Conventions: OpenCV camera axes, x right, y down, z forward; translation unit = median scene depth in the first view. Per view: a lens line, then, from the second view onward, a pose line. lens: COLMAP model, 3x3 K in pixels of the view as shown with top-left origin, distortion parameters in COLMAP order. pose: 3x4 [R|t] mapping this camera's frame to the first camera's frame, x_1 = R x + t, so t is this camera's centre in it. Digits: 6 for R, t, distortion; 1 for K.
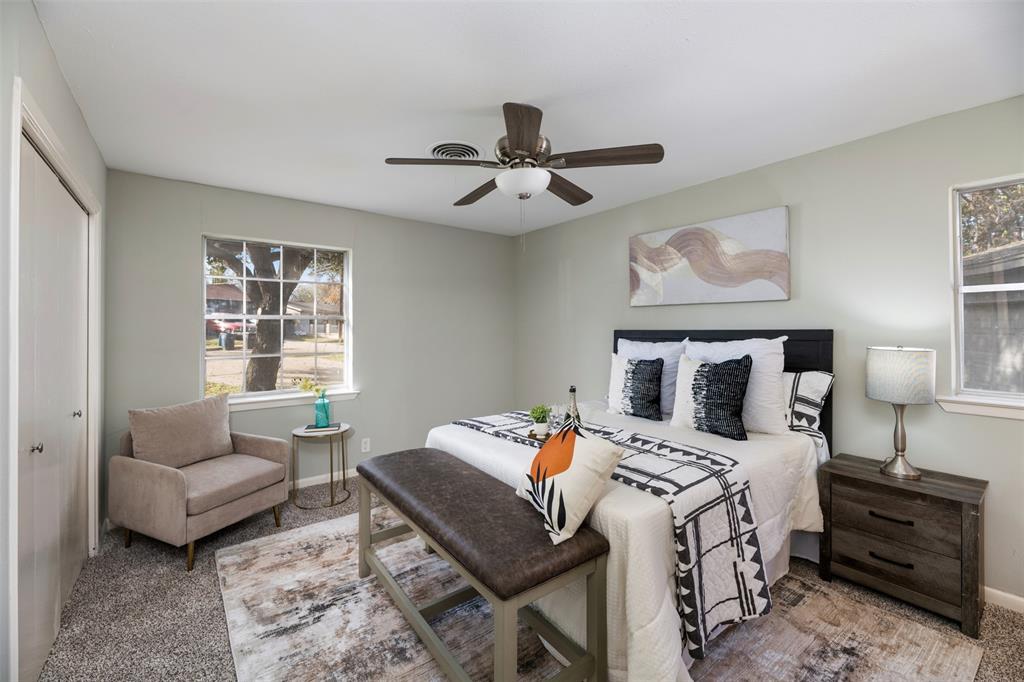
lens RADIAL K [[421.3, 0, 511.1], [0, 421.3, 321.0], [0, 0, 1]] dist [0.000114, 0.000032]
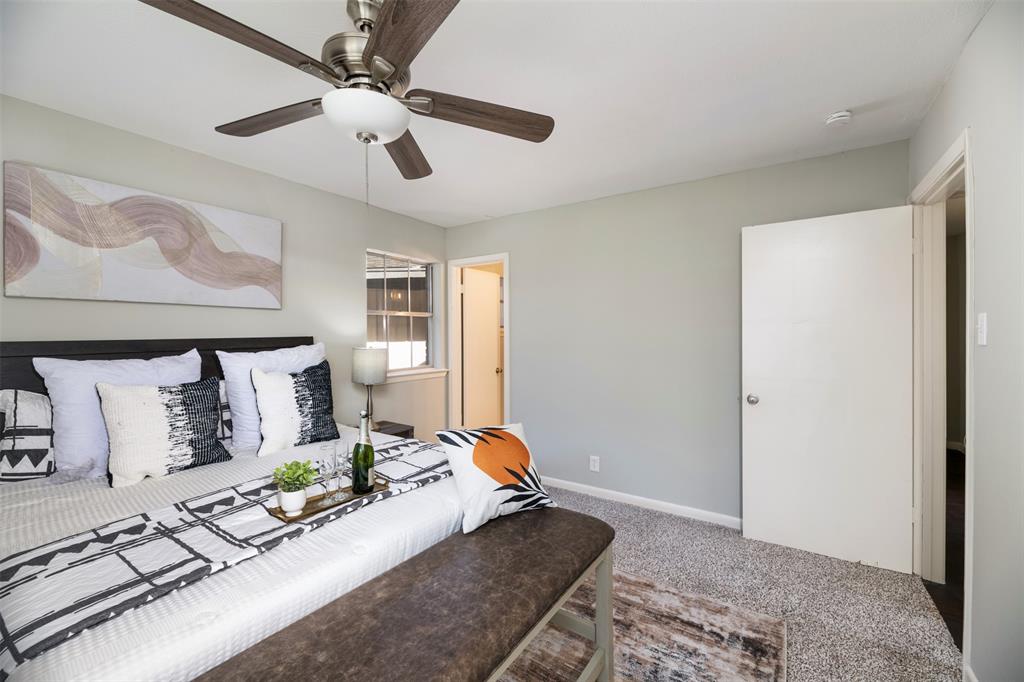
lens RADIAL K [[416.5, 0, 508.7], [0, 416.5, 336.2], [0, 0, 1]] dist [-0.001041, -0.000047]
pose [[-0.308929, -0.000637, 0.951085, -0.508650], [-0.003943, 0.999992, -0.000610, 0.016035], [-0.951077, -0.003939, -0.308929, 0.758774]]
